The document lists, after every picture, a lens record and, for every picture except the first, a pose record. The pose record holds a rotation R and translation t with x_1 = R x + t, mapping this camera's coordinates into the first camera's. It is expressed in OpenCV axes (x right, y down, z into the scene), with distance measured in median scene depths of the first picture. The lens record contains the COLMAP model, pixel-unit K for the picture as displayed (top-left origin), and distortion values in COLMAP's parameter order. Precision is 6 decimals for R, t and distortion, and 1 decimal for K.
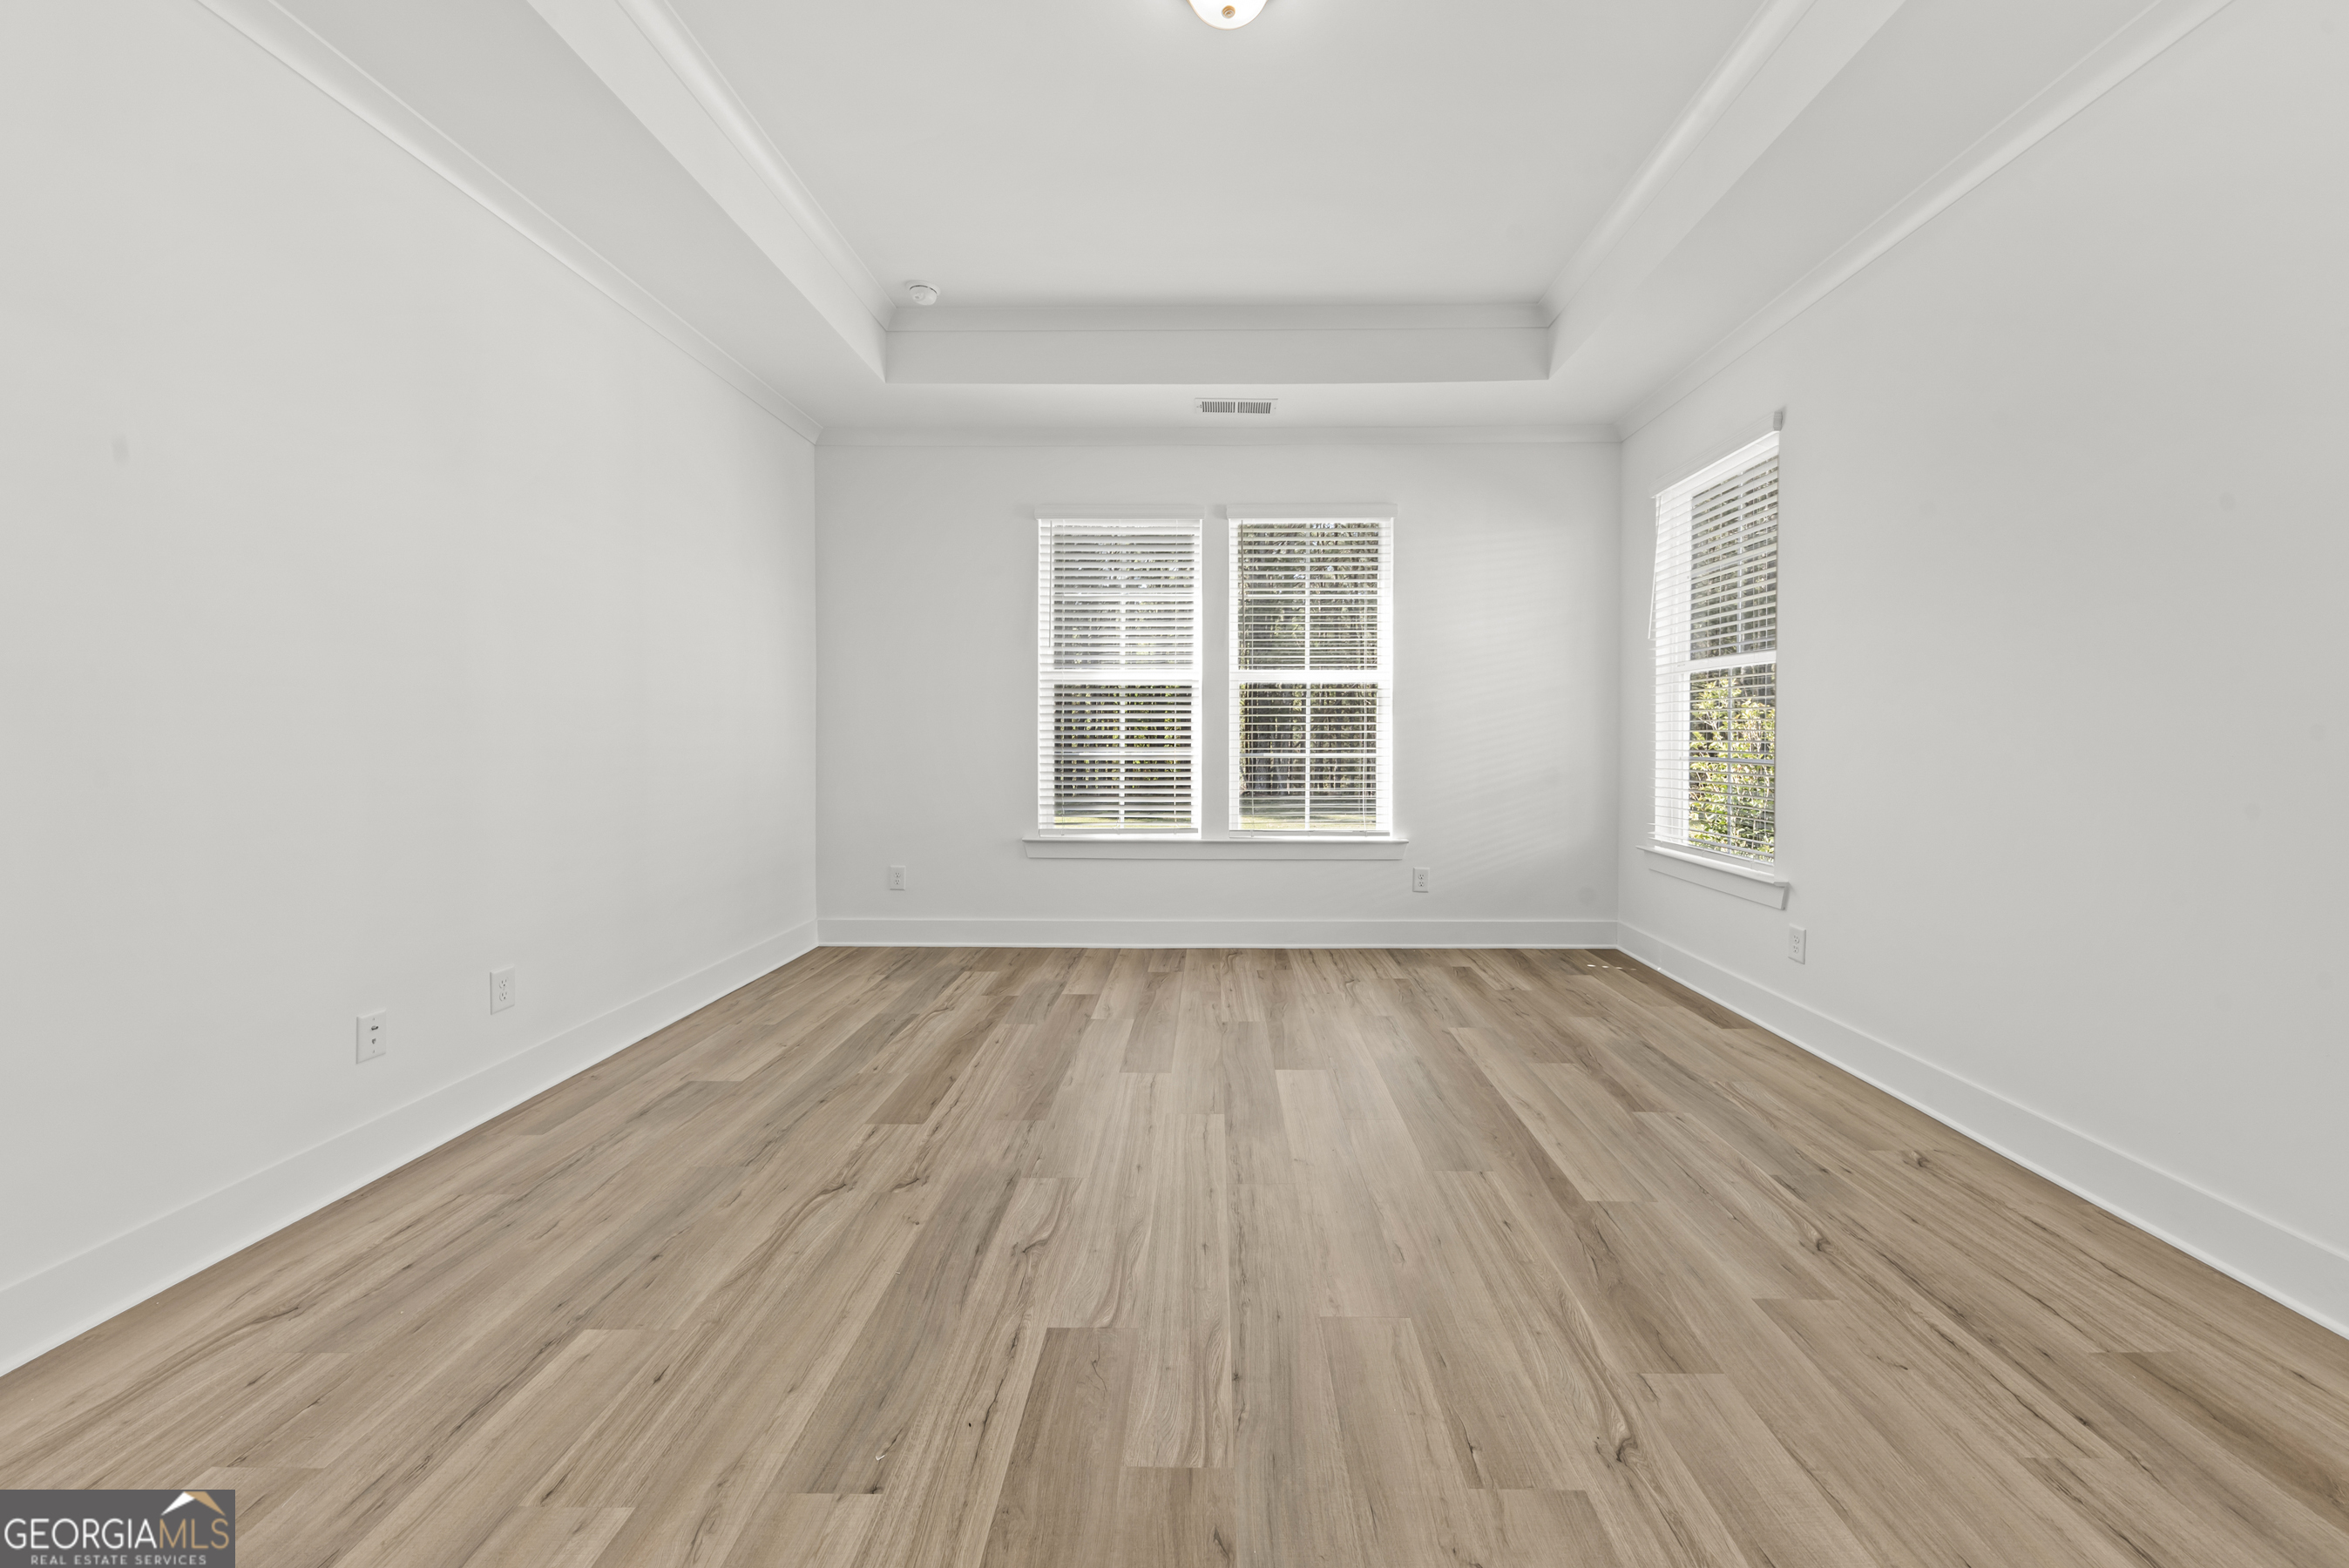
lens RADIAL K [[838.8, 0, 1225.0], [0, 838.8, 739.6], [0, 0, 1]] dist [0.012194, -0.004069]
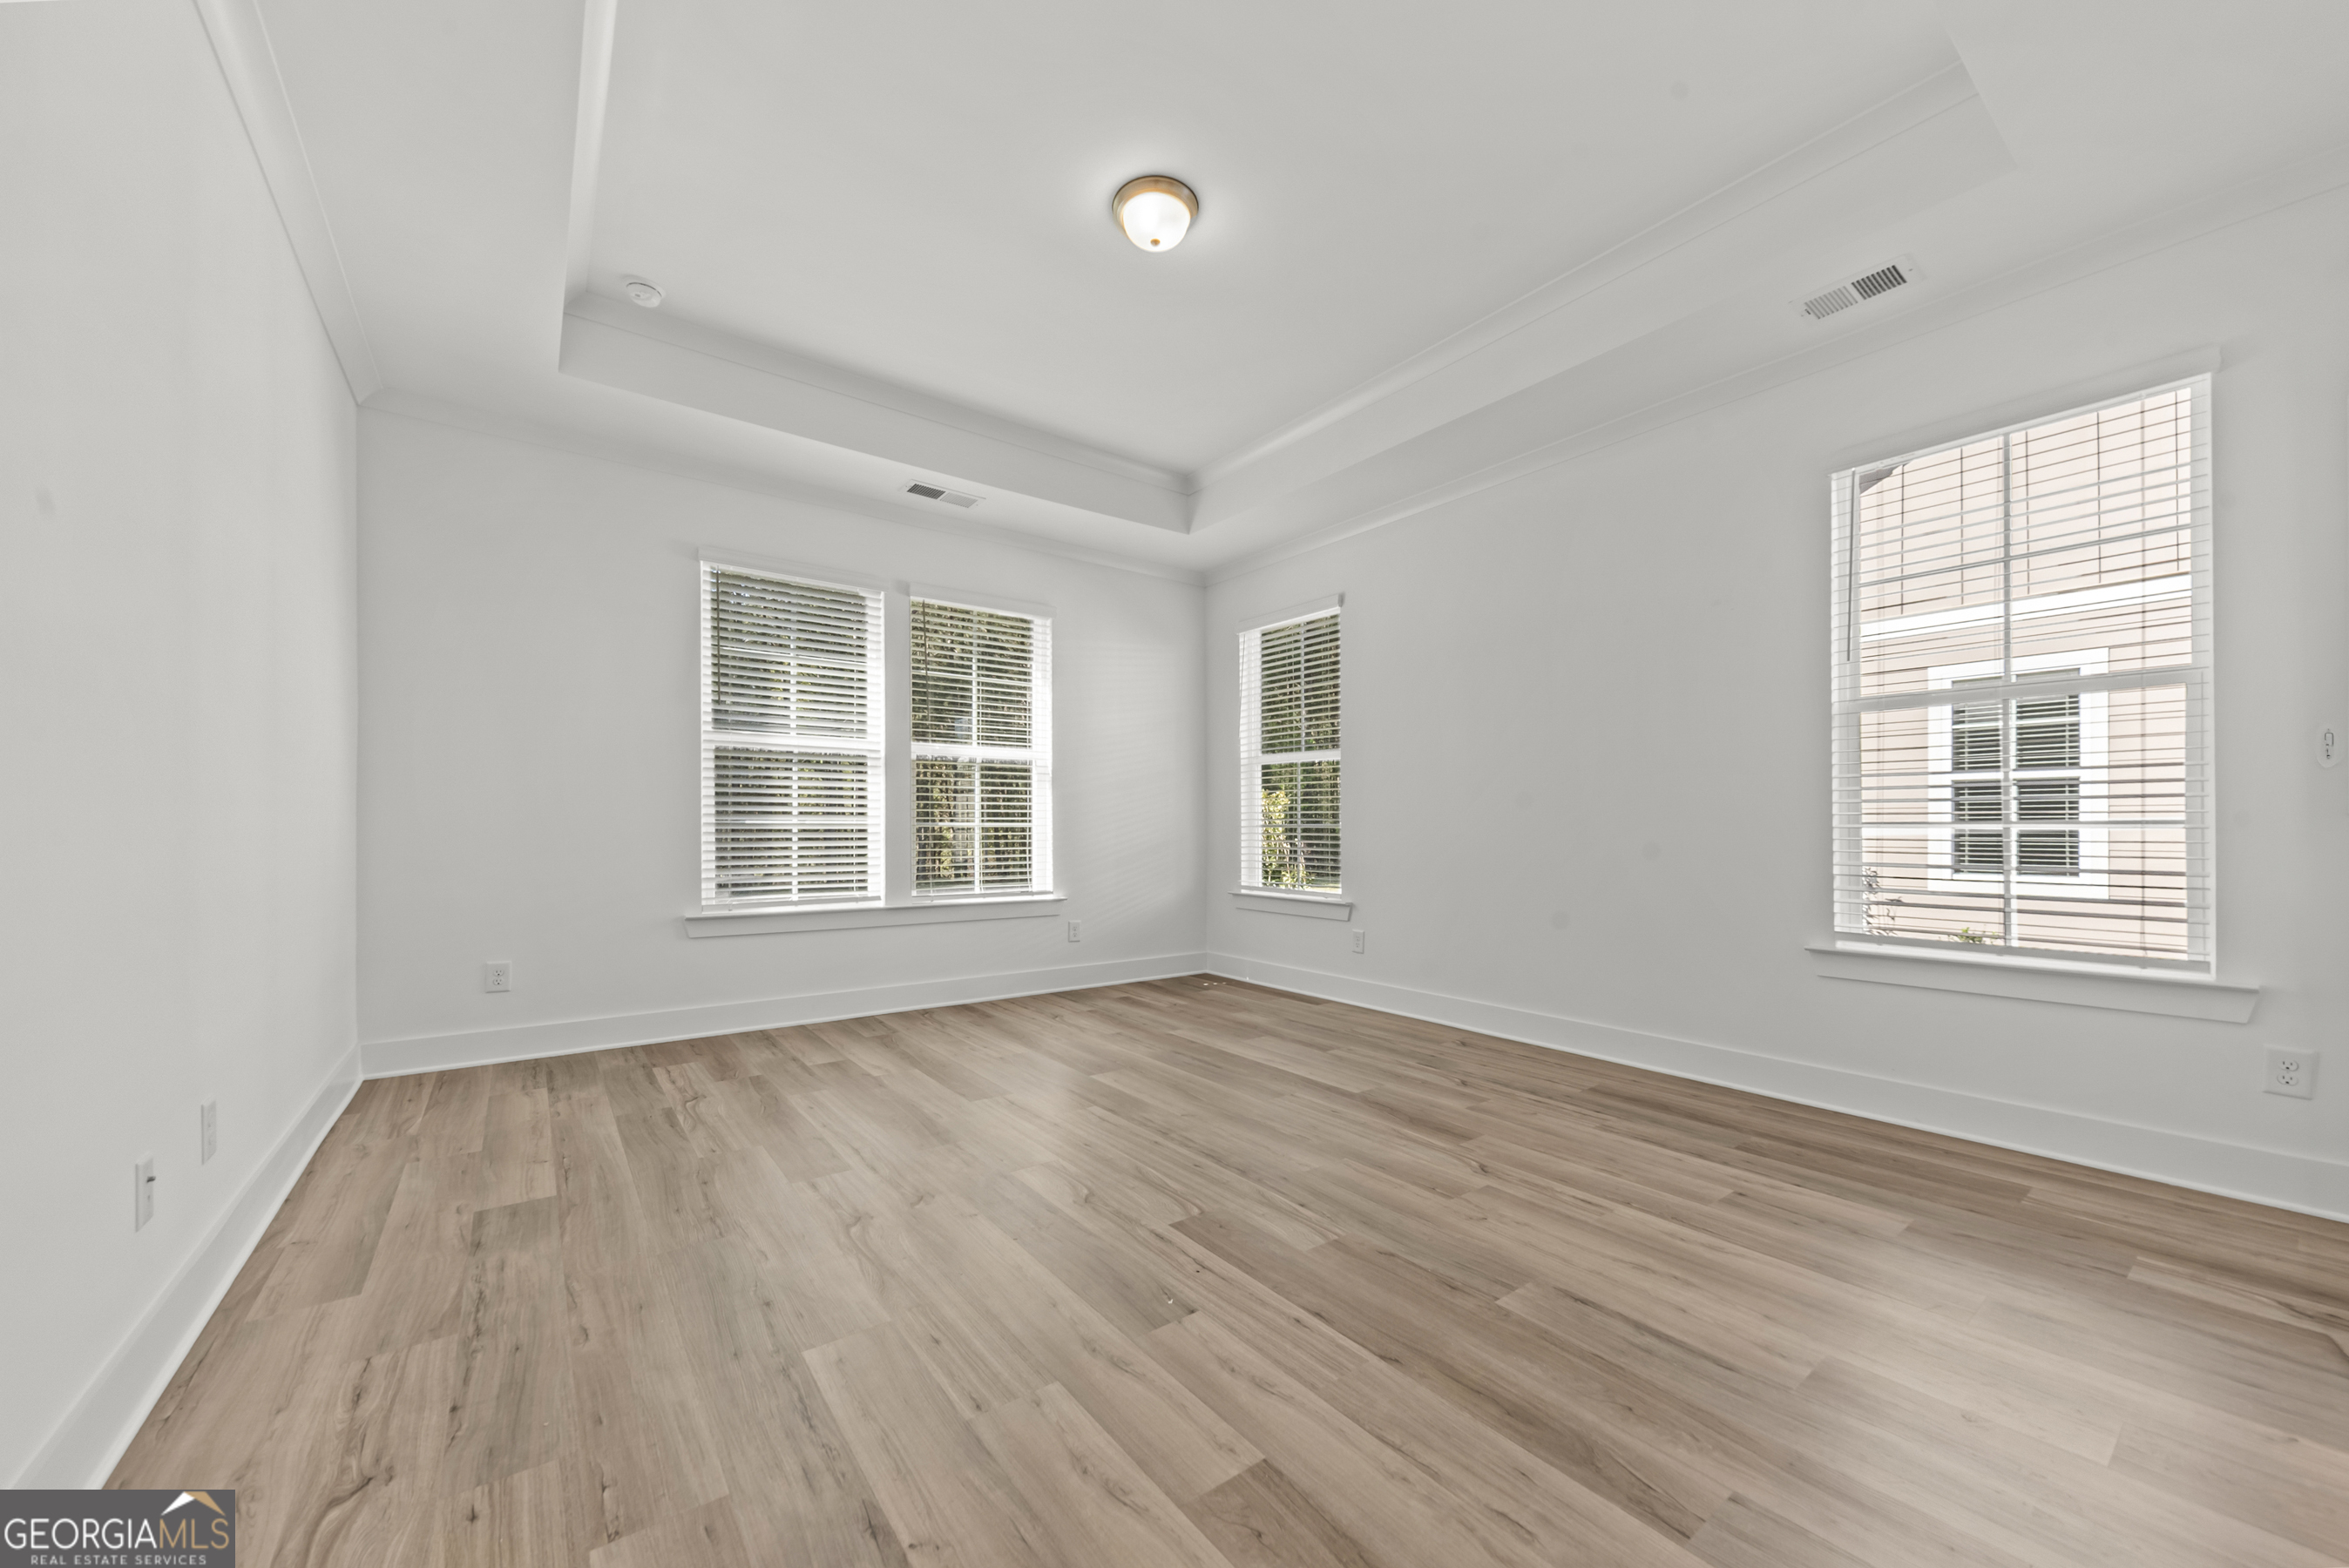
lens RADIAL K [[838.8, 0, 1189.0], [0, 838.8, 813.5], [0, 0, 1]] dist [0.012194, -0.004069]
pose [[0.799359, 0.010313, 0.600765, -0.608196], [0.000730, 0.999835, -0.018136, 0.043933], [-0.600853, 0.014936, 0.799220, -0.057387]]
